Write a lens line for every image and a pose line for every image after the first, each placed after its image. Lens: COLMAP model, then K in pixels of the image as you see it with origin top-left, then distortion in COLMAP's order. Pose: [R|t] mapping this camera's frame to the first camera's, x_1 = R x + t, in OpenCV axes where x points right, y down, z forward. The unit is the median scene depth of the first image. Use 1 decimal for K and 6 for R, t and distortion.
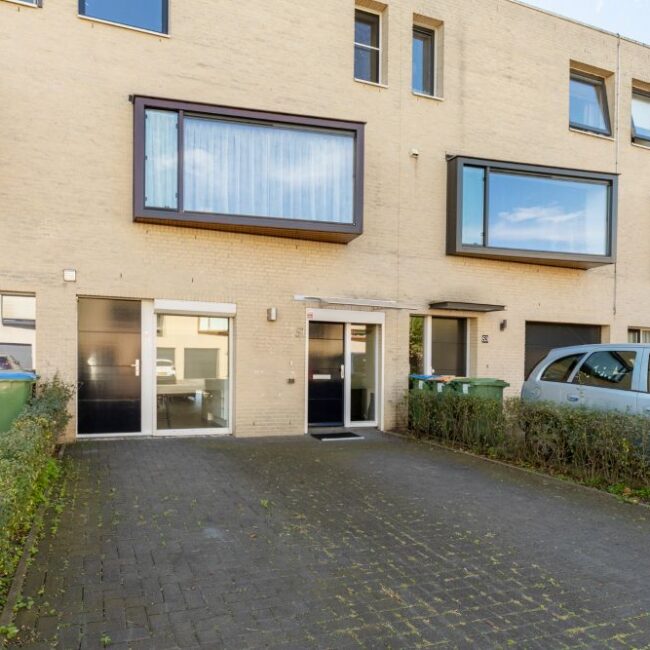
lens RADIAL K [[473.9, 0, 266.3], [0, 473.9, 370.2], [0, 0, 1]] dist [-0.001945, 0.000385]
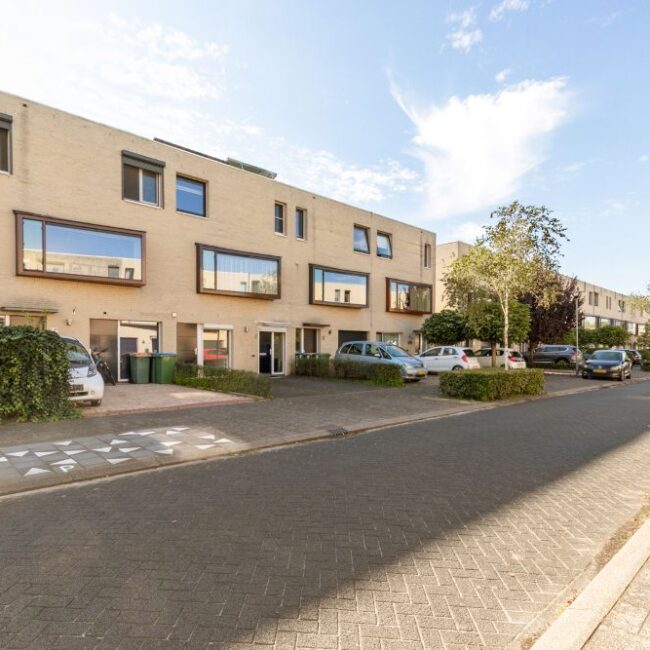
lens RADIAL K [[457.6, 0, 326.7], [0, 457.6, 348.7], [0, 0, 1]] dist [-0.001304, -0.001978]
pose [[0.902244, -0.007765, 0.431155, -0.575691], [0.008974, 0.999959, -0.000770, -0.007889], [-0.431132, 0.004563, 0.902278, -1.210570]]
